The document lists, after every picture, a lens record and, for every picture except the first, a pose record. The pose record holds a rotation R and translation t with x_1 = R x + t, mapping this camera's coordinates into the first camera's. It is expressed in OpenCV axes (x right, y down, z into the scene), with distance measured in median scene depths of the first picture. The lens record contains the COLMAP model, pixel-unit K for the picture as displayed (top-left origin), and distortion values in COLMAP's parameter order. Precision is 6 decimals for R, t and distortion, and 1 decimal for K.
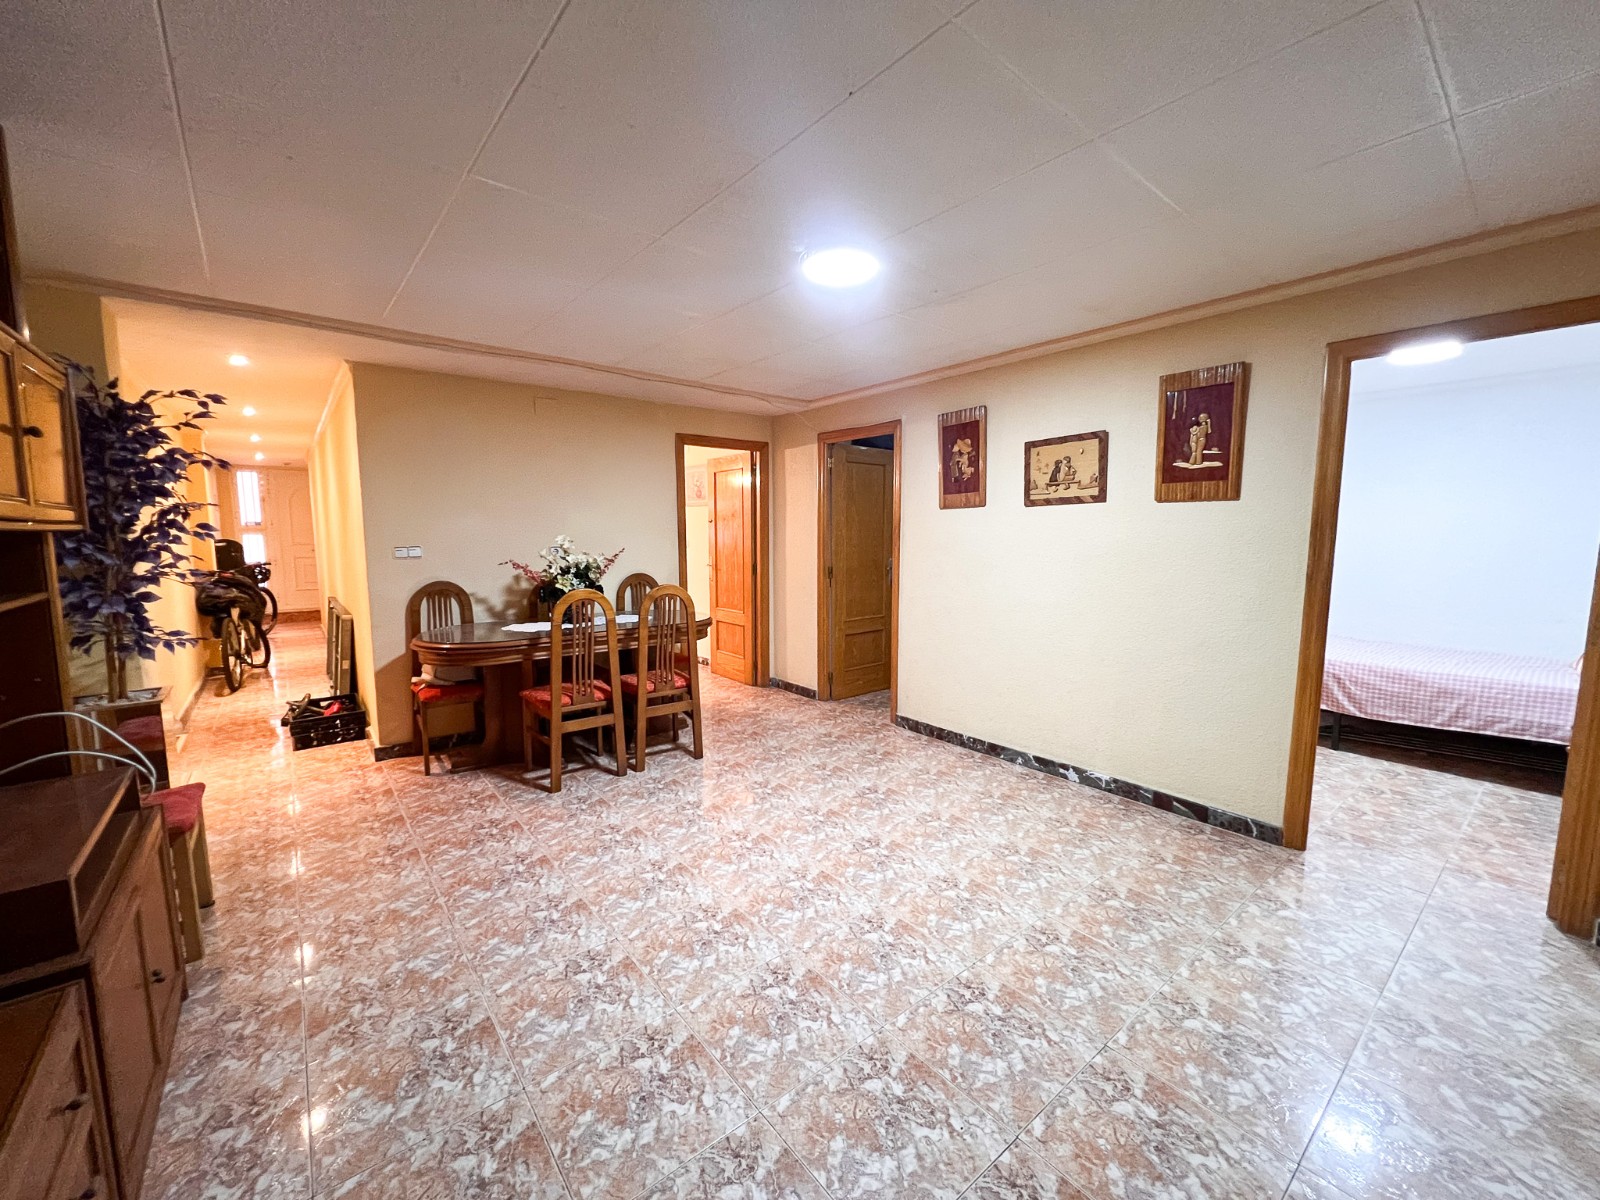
lens RADIAL K [[638.9, 0, 784.3], [0, 638.9, 589.3], [0, 0, 1]] dist [-0.000660, 0.000035]
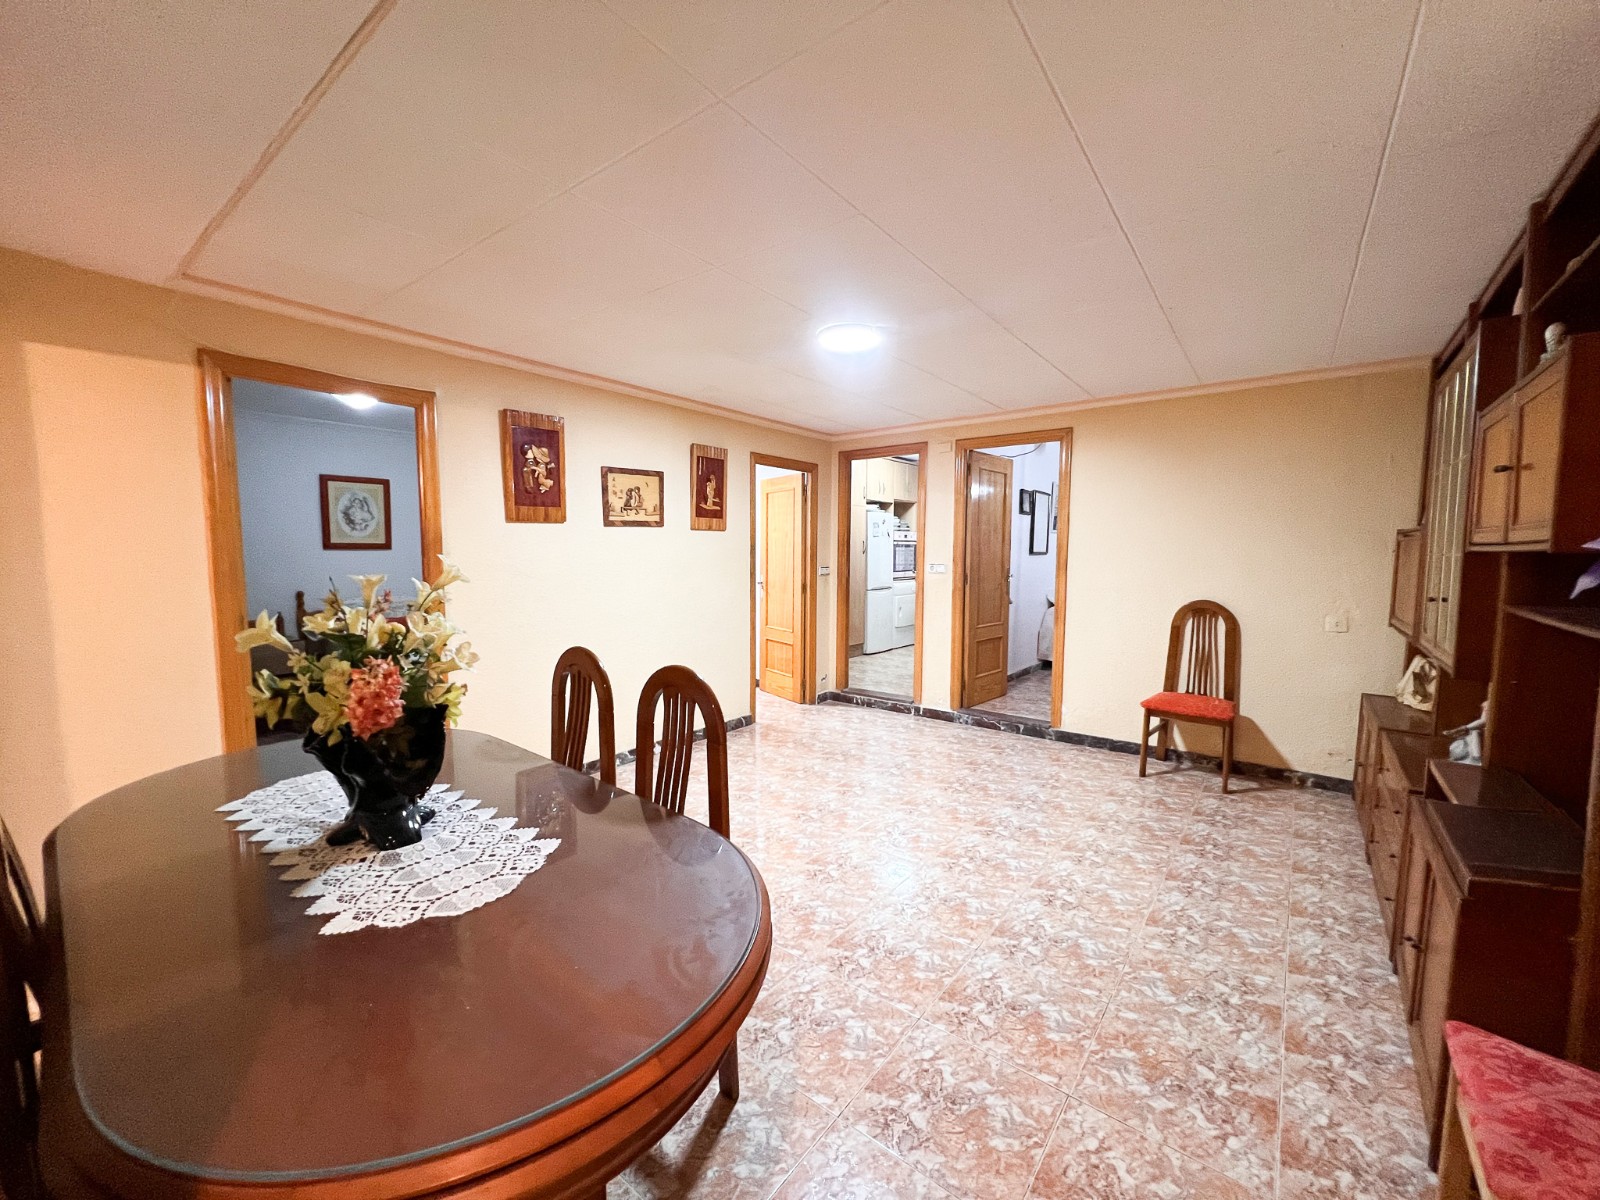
lens RADIAL K [[638.9, 0, 799.3], [0, 638.9, 601.8], [0, 0, 1]] dist [-0.000660, 0.000035]
pose [[-0.234716, -0.076944, 0.969014, -1.029895], [0.083263, 0.991607, 0.098906, -0.115878], [-0.968491, 0.103898, -0.226340, 1.305404]]
